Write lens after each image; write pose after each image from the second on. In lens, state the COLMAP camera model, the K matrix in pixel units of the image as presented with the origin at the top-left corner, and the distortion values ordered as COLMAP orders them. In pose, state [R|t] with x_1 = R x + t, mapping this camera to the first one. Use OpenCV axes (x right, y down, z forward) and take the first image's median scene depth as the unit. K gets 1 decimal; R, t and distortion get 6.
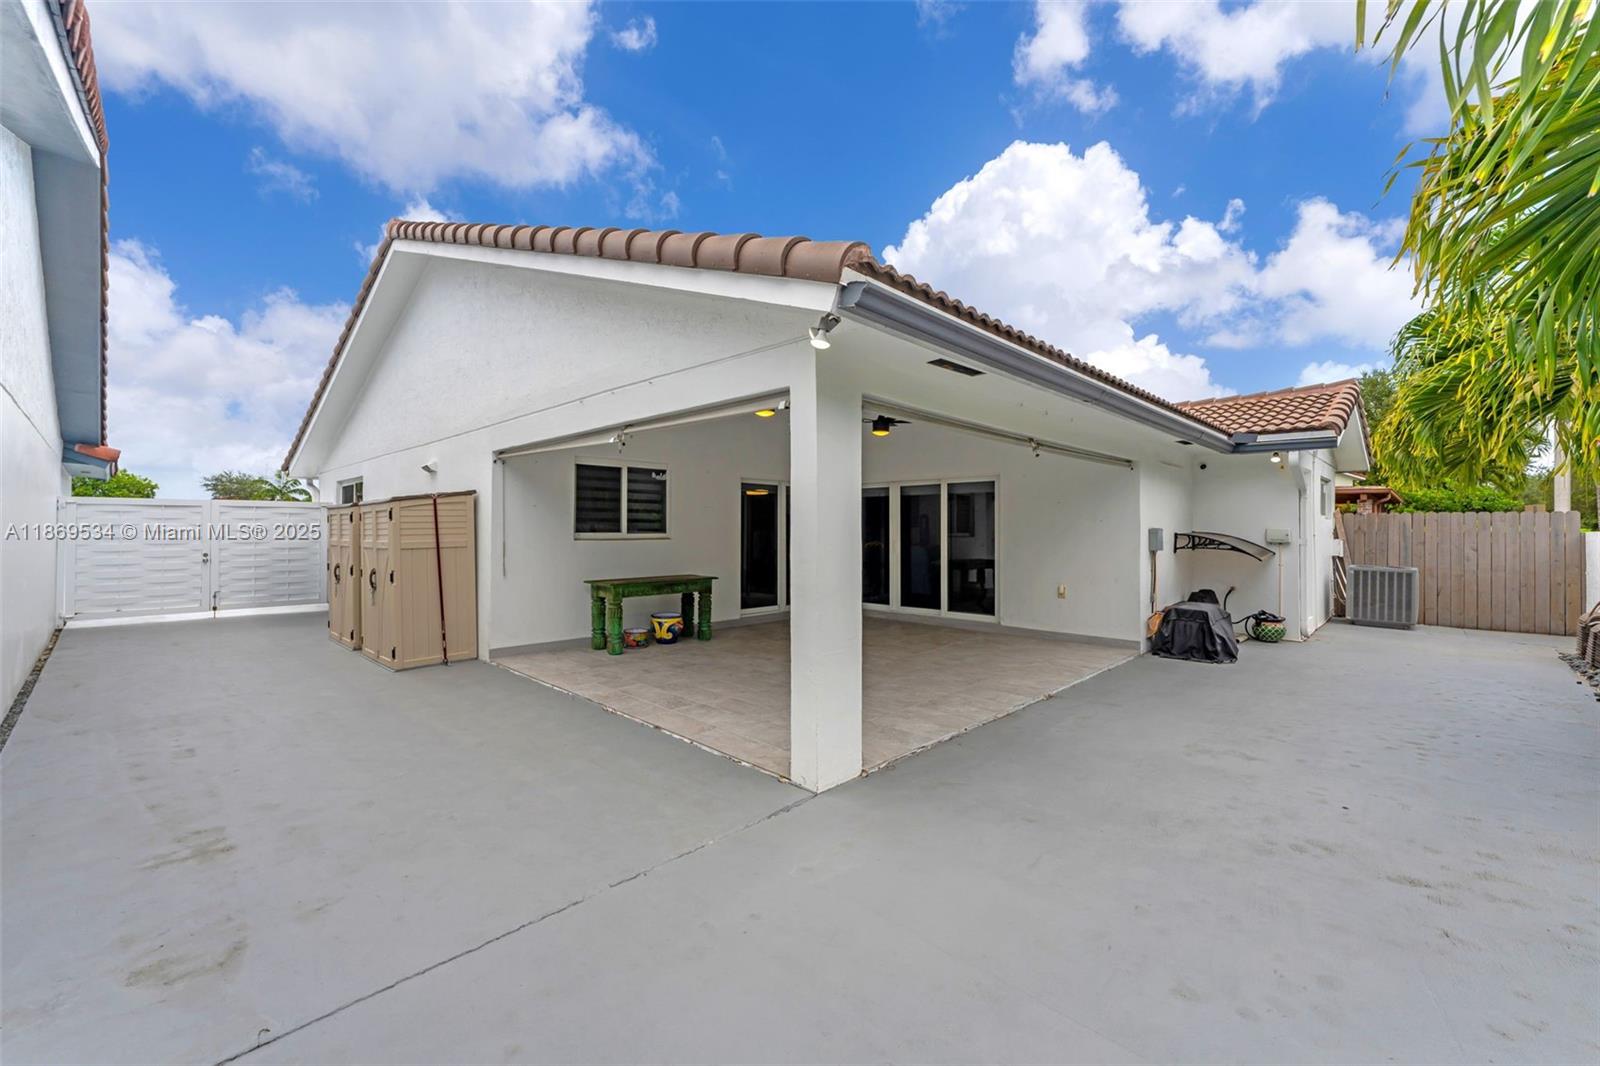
lens RADIAL K [[649.3, 0, 806.8], [0, 649.3, 529.9], [0, 0, 1]] dist [0.002857, -0.000257]
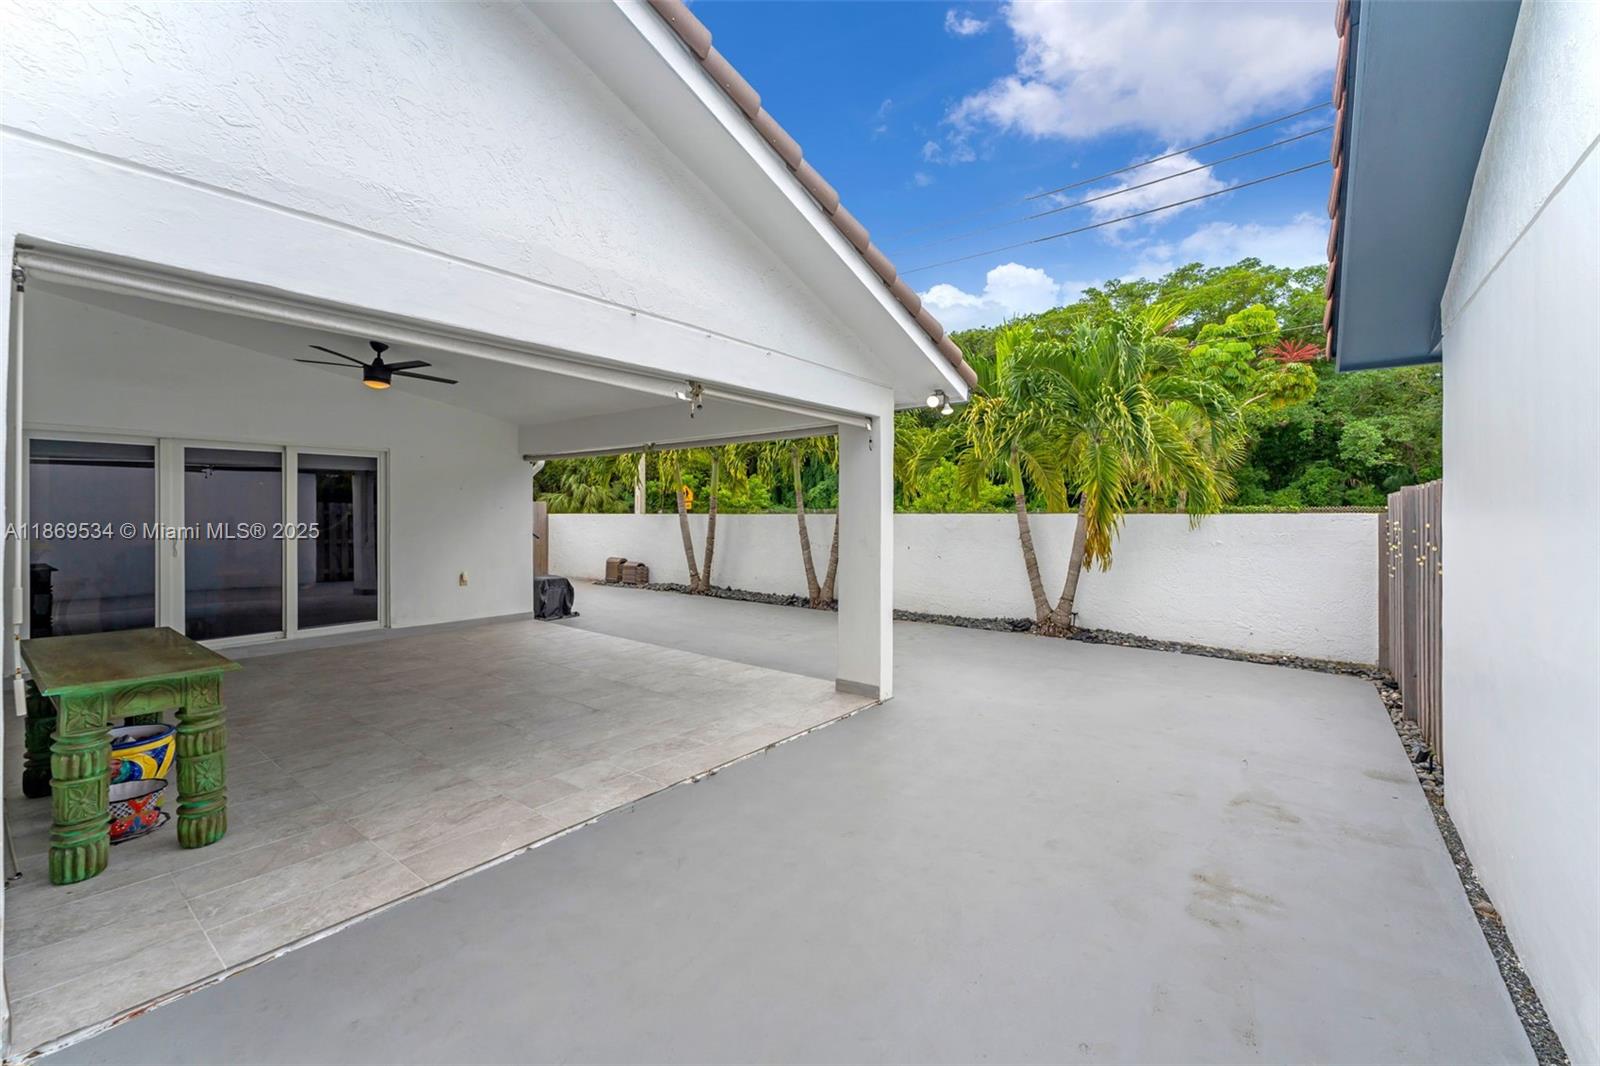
lens RADIAL K [[649.3, 0, 788.0], [0, 649.3, 506.9], [0, 0, 1]] dist [0.002857, -0.000257]
pose [[-0.083094, 0.004297, 0.996532, -1.031748], [-0.001126, 0.999990, -0.004406, -0.016529], [-0.996541, -0.001489, -0.083089, 0.971951]]
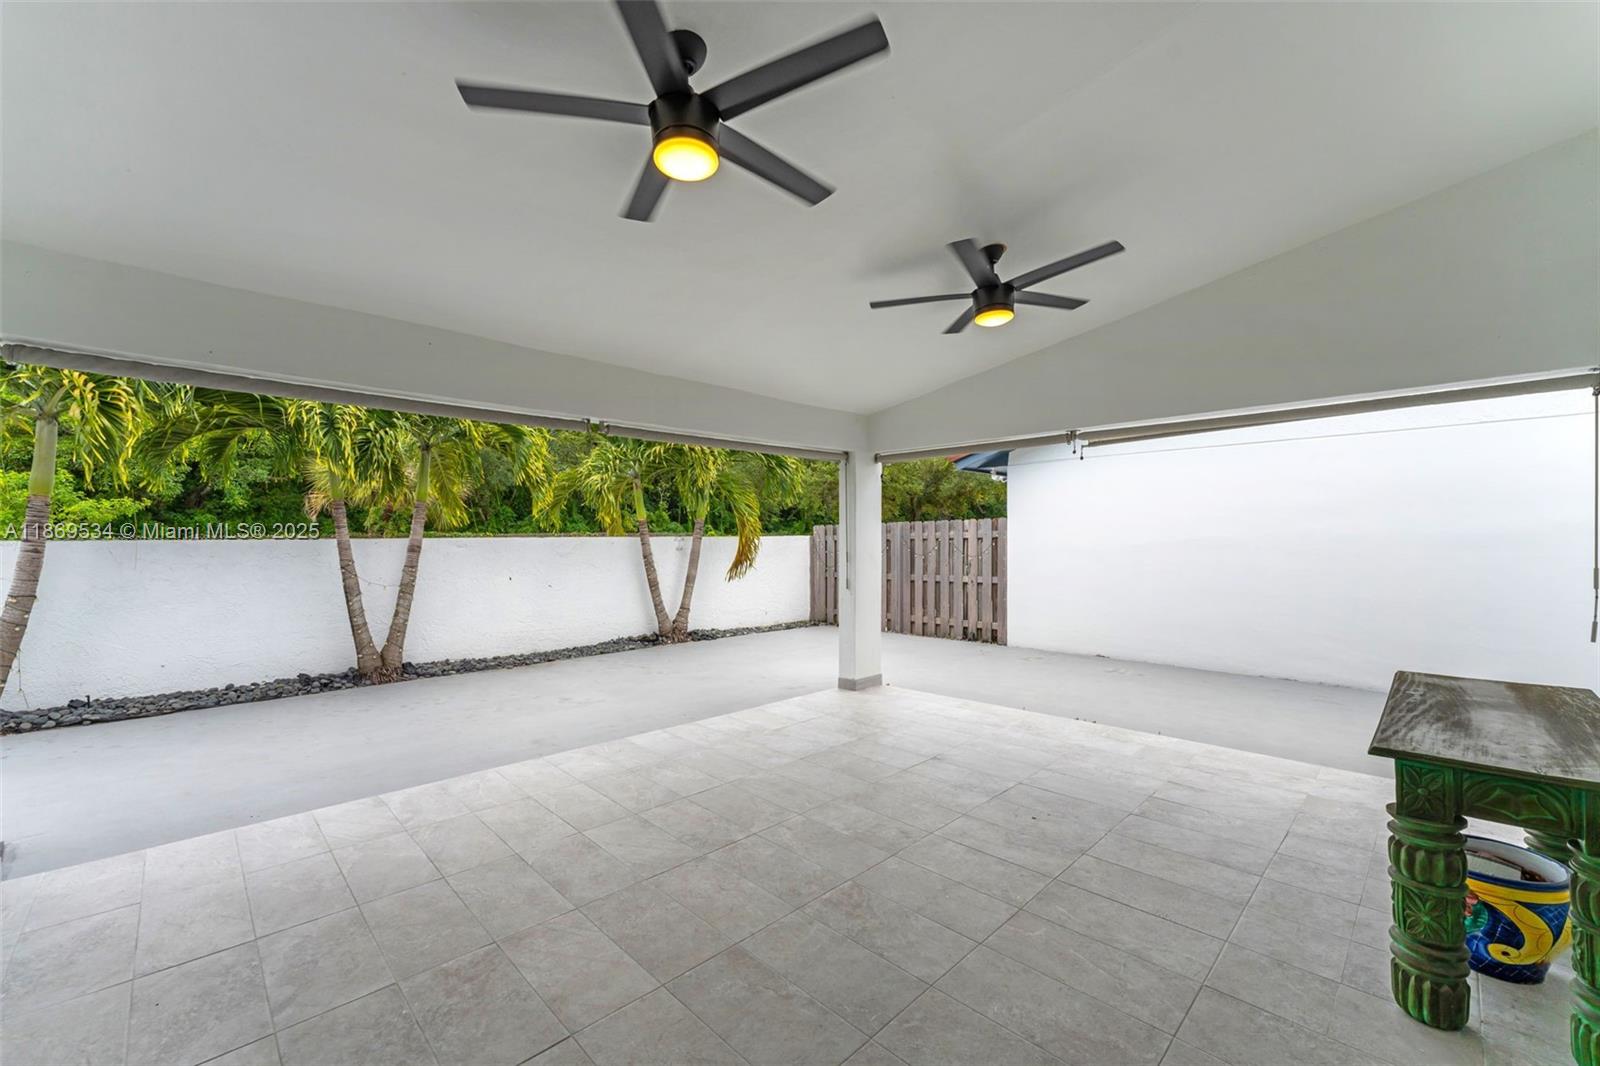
lens RADIAL K [[649.3, 0, 791.4], [0, 649.3, 545.2], [0, 0, 1]] dist [0.002857, -0.000257]
pose [[-0.999009, 0.002144, 0.044446, 0.100104], [0.002655, 0.999931, 0.011445, -0.003831], [-0.044418, 0.011552, -0.998946, 2.017096]]
